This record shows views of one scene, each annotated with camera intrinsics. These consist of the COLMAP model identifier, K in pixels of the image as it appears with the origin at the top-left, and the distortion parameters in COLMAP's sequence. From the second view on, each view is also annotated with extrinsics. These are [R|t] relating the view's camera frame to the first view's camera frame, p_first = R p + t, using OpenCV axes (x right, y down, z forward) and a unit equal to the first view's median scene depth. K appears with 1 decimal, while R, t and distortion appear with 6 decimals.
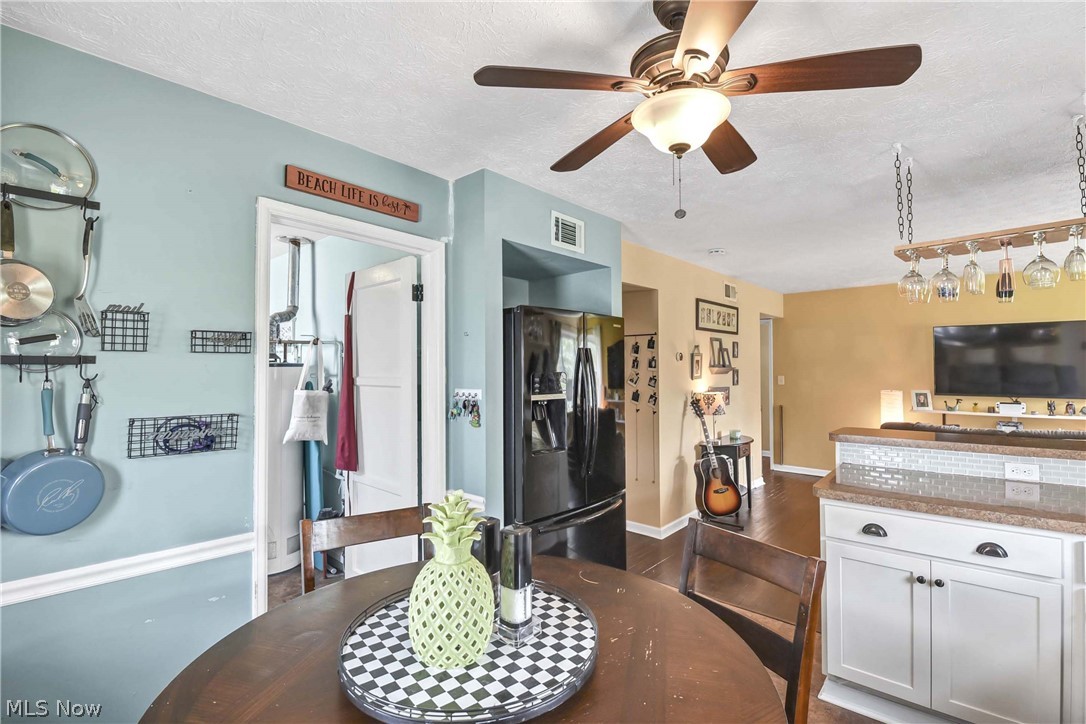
lens RADIAL K [[502.3, 0, 539.5], [0, 502.3, 349.7], [0, 0, 1]] dist [0.001661, -0.012220]
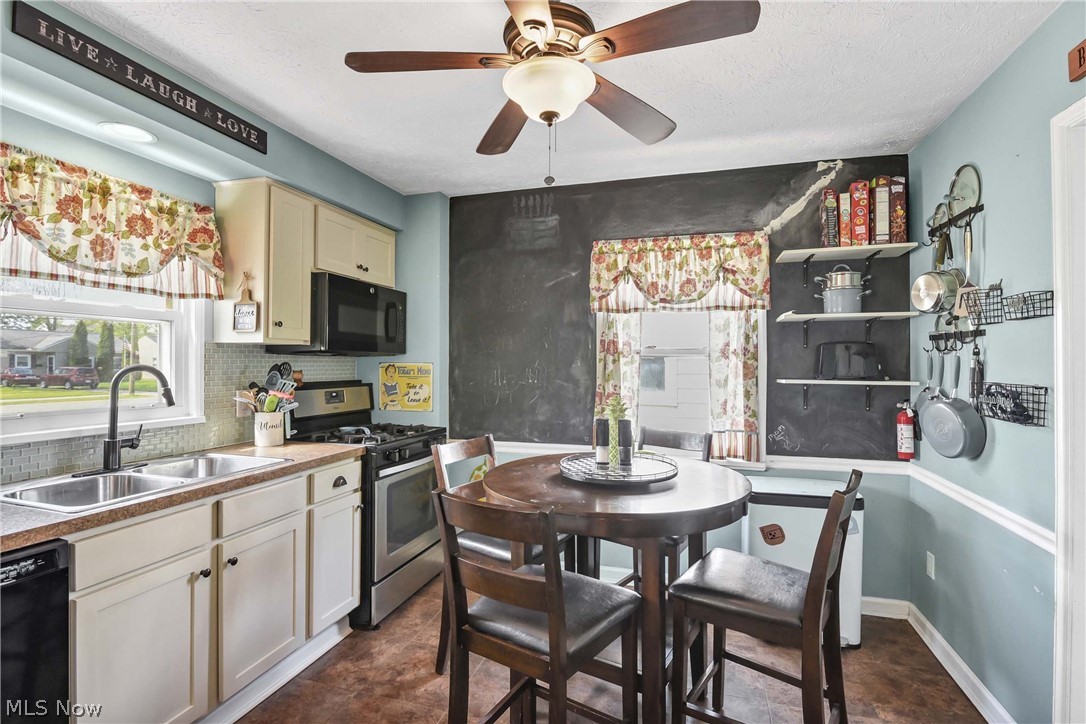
lens RADIAL K [[532.0, 0, 543.0], [0, 532.0, 362.0], [0, 0, 1]] dist [0.000187, -0.000007]
pose [[-0.903117, 0.002844, -0.429384, 0.631923], [0.019567, 0.999212, -0.034537, 0.112112], [0.428948, -0.039593, -0.902461, 1.647300]]
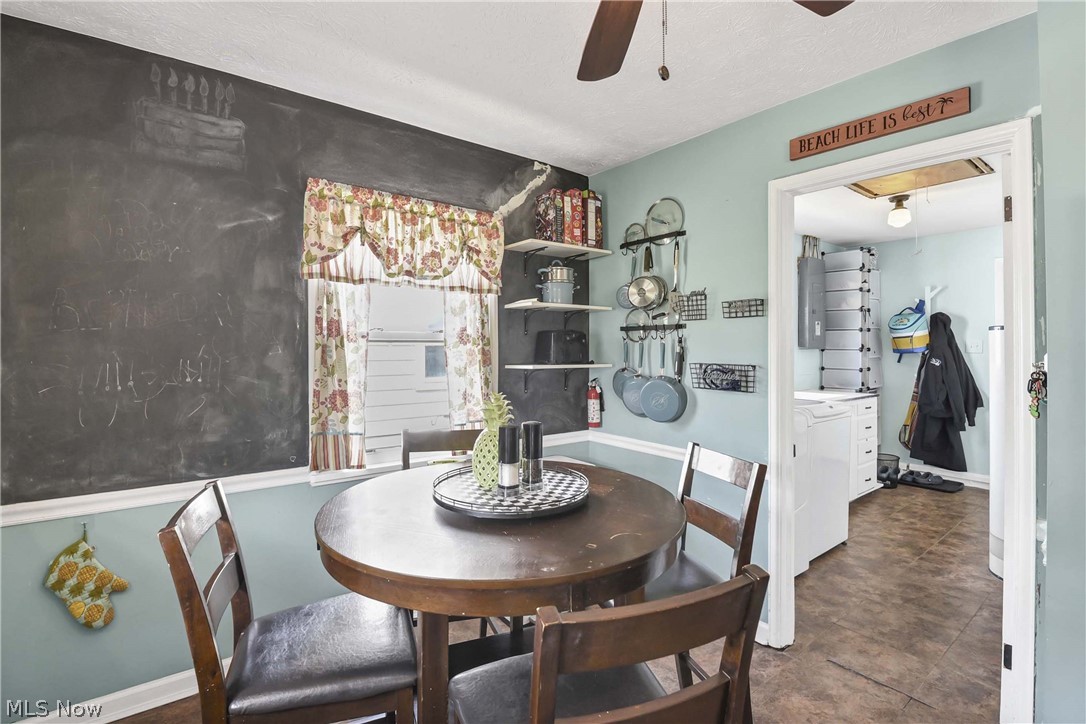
lens RADIAL K [[502.3, 0, 539.5], [0, 502.3, 349.7], [0, 0, 1]] dist [0.001661, -0.012220]
pose [[-0.173119, 0.007514, -0.984872, 0.805788], [0.039815, 0.999207, 0.000625, 0.074904], [0.984096, -0.039105, -0.173281, 0.777841]]
